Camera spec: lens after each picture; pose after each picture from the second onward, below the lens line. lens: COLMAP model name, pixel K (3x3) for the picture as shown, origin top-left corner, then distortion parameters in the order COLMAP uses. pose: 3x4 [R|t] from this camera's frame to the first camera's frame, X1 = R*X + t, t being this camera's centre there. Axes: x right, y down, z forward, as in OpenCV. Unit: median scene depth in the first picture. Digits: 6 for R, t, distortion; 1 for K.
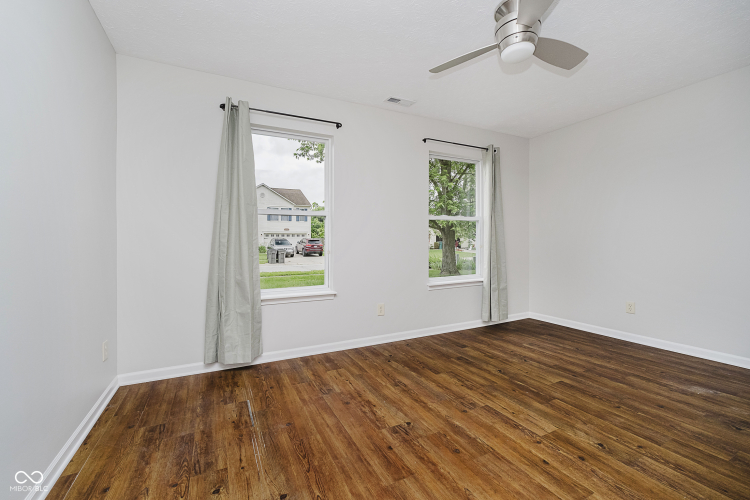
lens RADIAL K [[321.8, 0, 374.0], [0, 321.8, 247.1], [0, 0, 1]] dist [-0.011411, 0.003956]
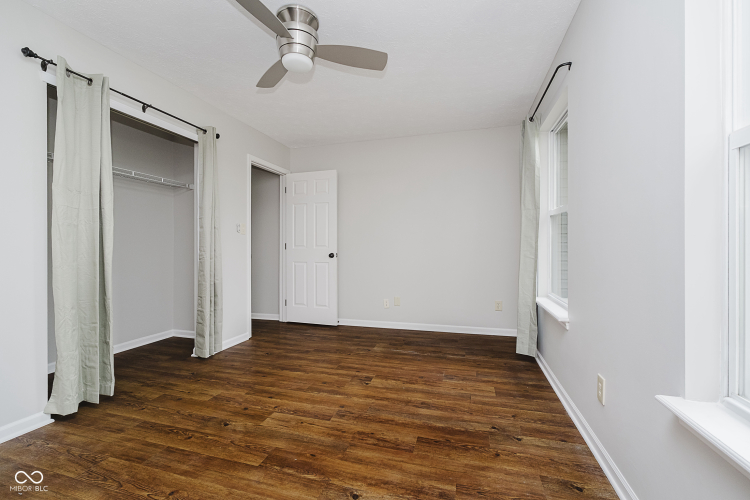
lens RADIAL K [[321.8, 0, 376.1], [0, 321.8, 245.5], [0, 0, 1]] dist [-0.011411, 0.003956]
pose [[-0.686293, 0.004546, -0.727311, 0.959204], [-0.003597, 0.999947, 0.009644, -0.030344], [0.727316, 0.009235, -0.686241, 1.777659]]
